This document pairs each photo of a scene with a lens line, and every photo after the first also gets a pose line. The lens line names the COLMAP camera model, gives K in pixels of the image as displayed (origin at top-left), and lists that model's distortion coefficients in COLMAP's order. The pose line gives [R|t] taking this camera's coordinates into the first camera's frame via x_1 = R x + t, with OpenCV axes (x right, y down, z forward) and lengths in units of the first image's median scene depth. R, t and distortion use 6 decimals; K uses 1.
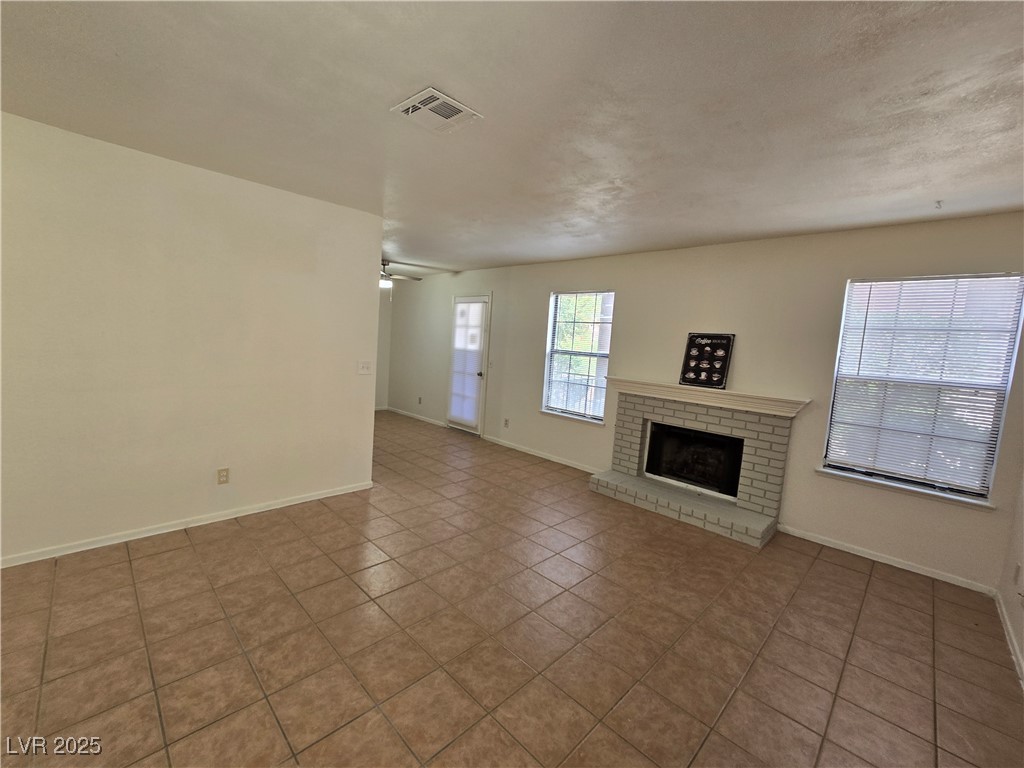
lens RADIAL K [[430.1, 0, 516.7], [0, 430.1, 386.0], [0, 0, 1]] dist [0.001246, 0.000077]
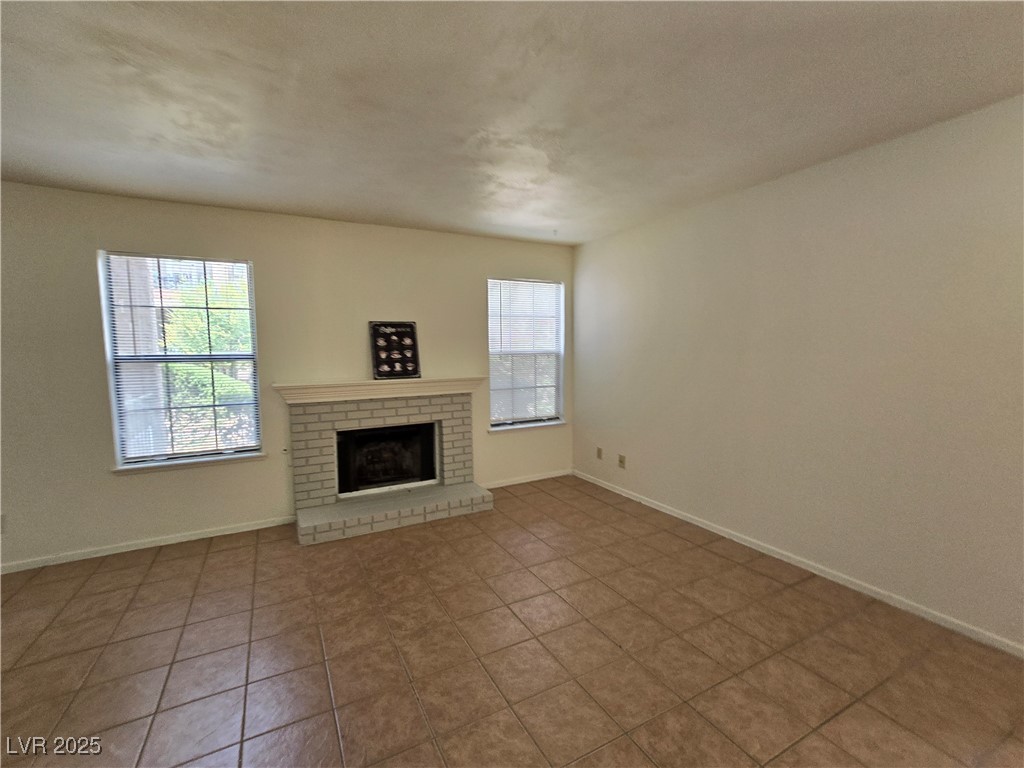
lens RADIAL K [[430.1, 0, 516.7], [0, 430.1, 386.0], [0, 0, 1]] dist [0.001246, 0.000077]
pose [[0.316186, -0.154297, 0.936066, -0.360325], [0.127860, 0.984614, 0.119110, -0.060195], [-0.940042, 0.082024, 0.331049, 0.443837]]
